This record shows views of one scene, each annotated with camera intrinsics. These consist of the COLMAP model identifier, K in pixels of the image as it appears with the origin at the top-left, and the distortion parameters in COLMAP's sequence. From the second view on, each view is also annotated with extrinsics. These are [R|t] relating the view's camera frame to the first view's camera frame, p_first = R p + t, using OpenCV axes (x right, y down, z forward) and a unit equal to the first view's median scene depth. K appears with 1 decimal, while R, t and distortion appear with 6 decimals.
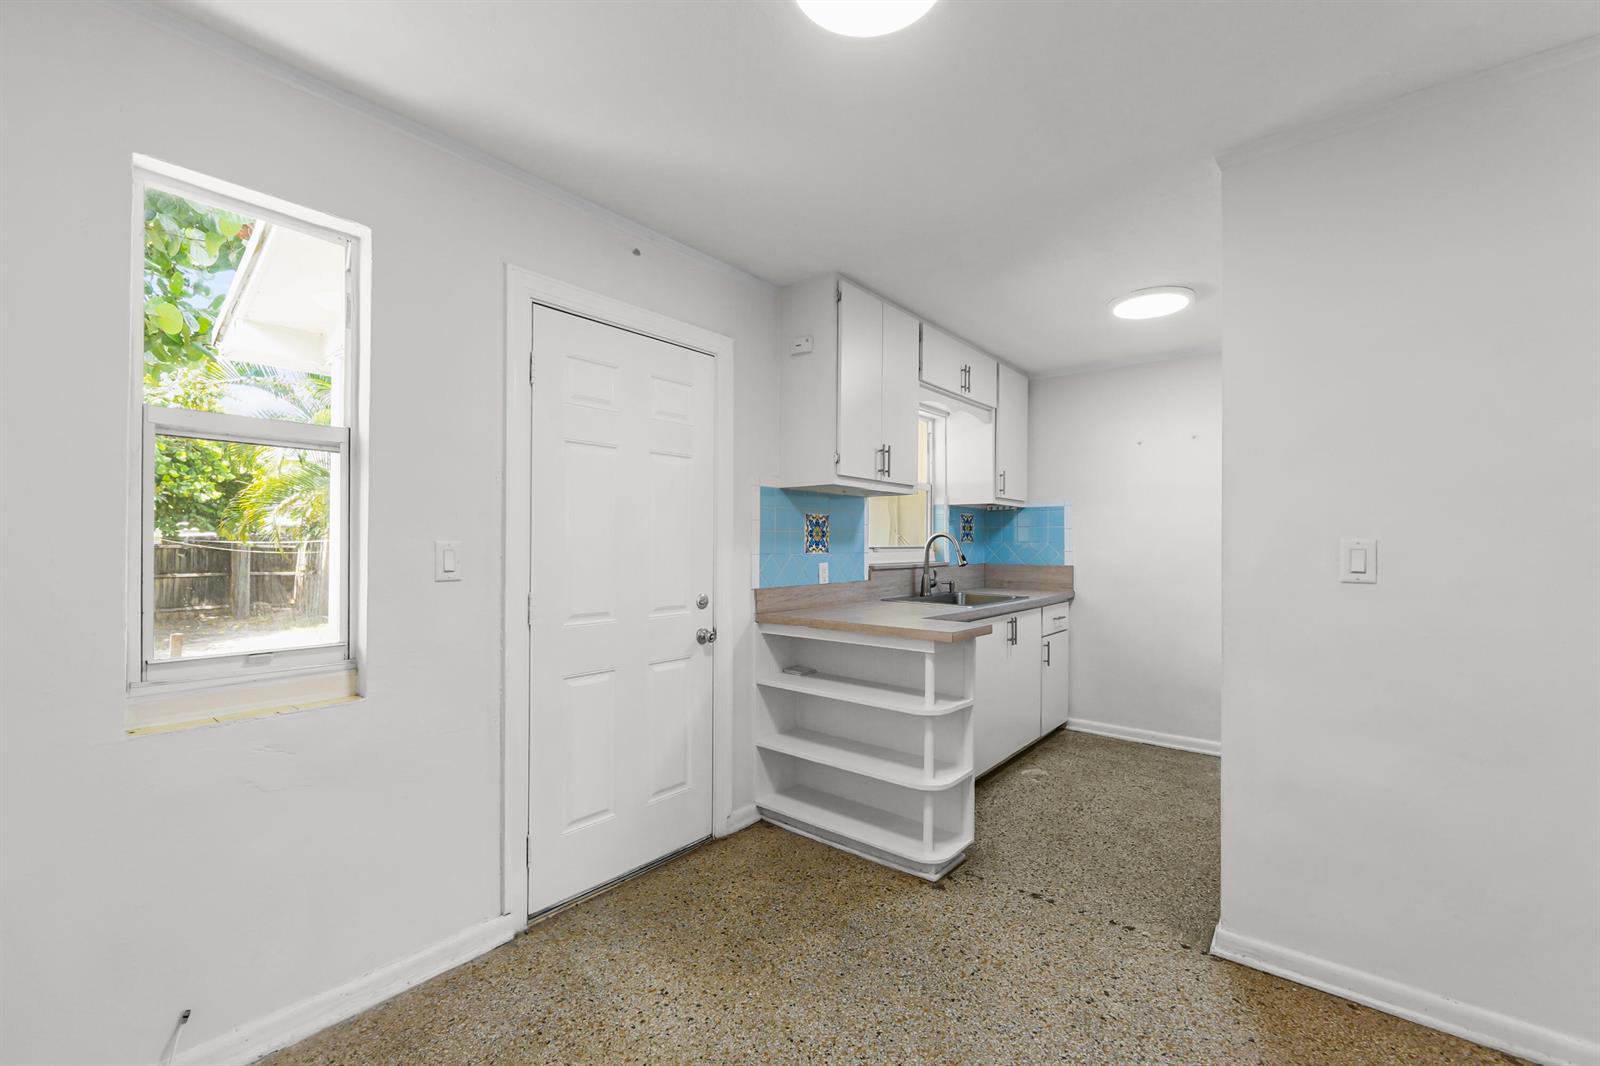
lens RADIAL K [[665.0, 0, 808.1], [0, 665.0, 537.6], [0, 0, 1]] dist [0.001044, 0.000135]
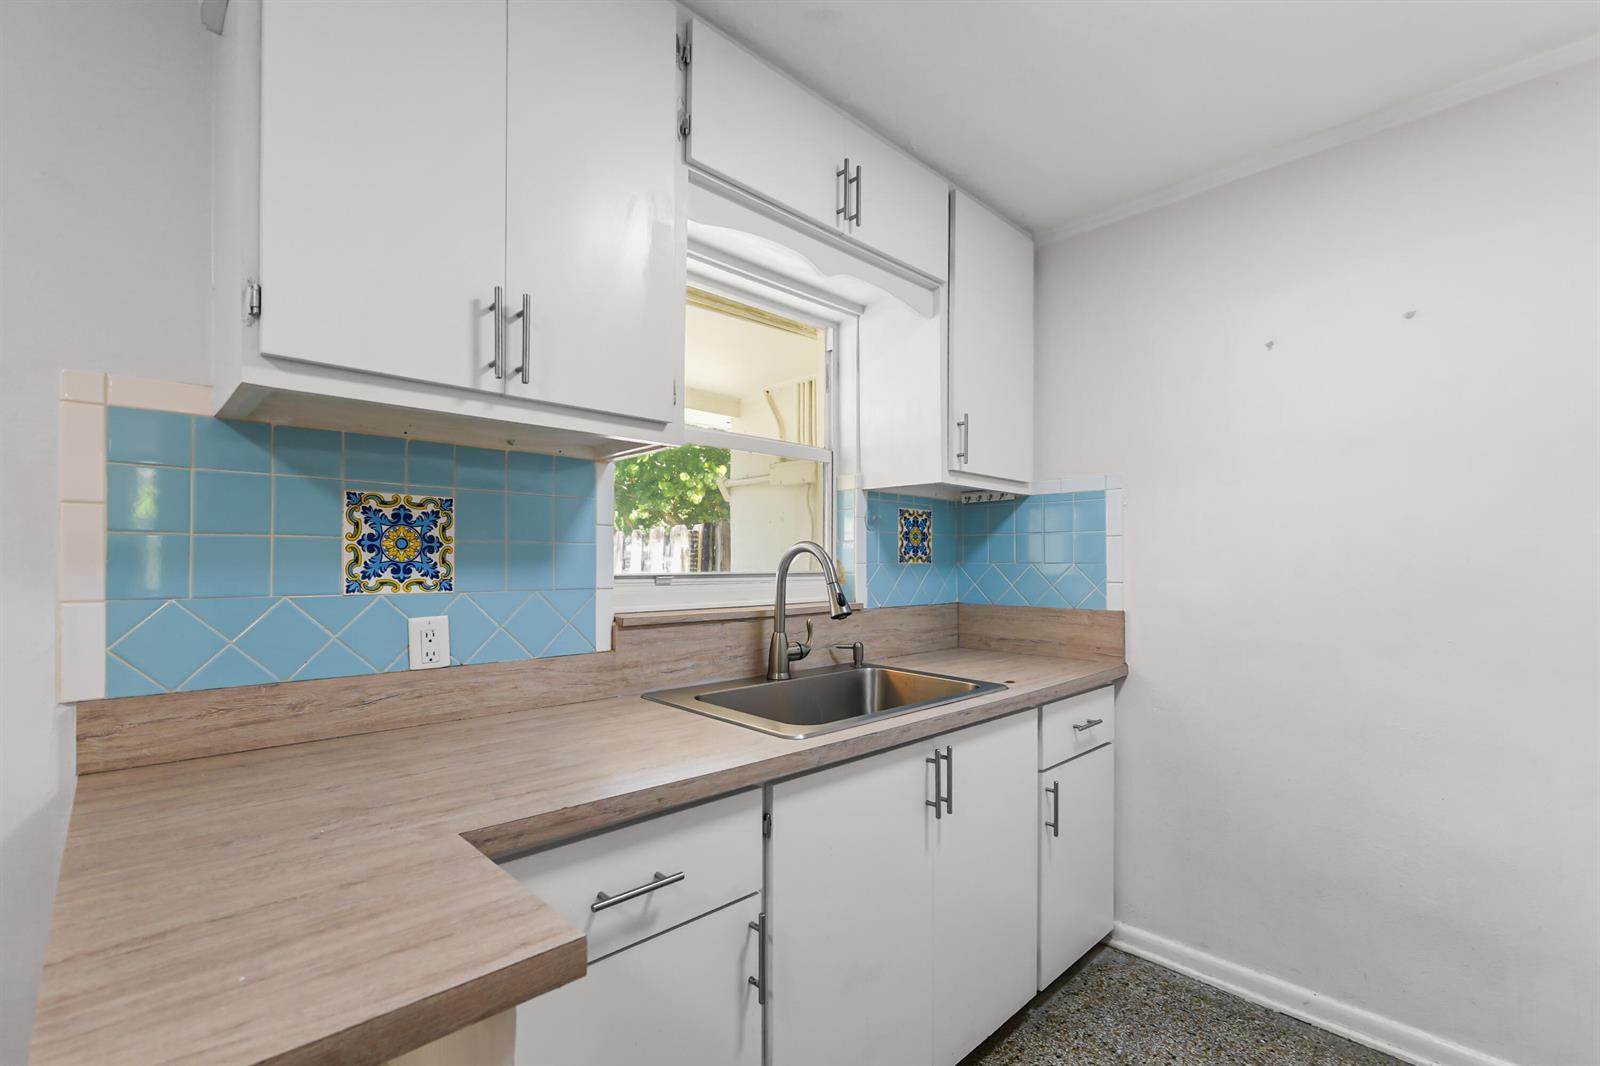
lens RADIAL K [[709.6, 0, 796.3], [0, 709.6, 557.7], [0, 0, 1]] dist [0.003707, 0.000171]
pose [[0.992541, -0.002827, -0.121876, 0.273551], [0.002891, 0.999996, 0.000351, 0.002875], [0.121874, -0.000701, 0.992545, 0.555759]]
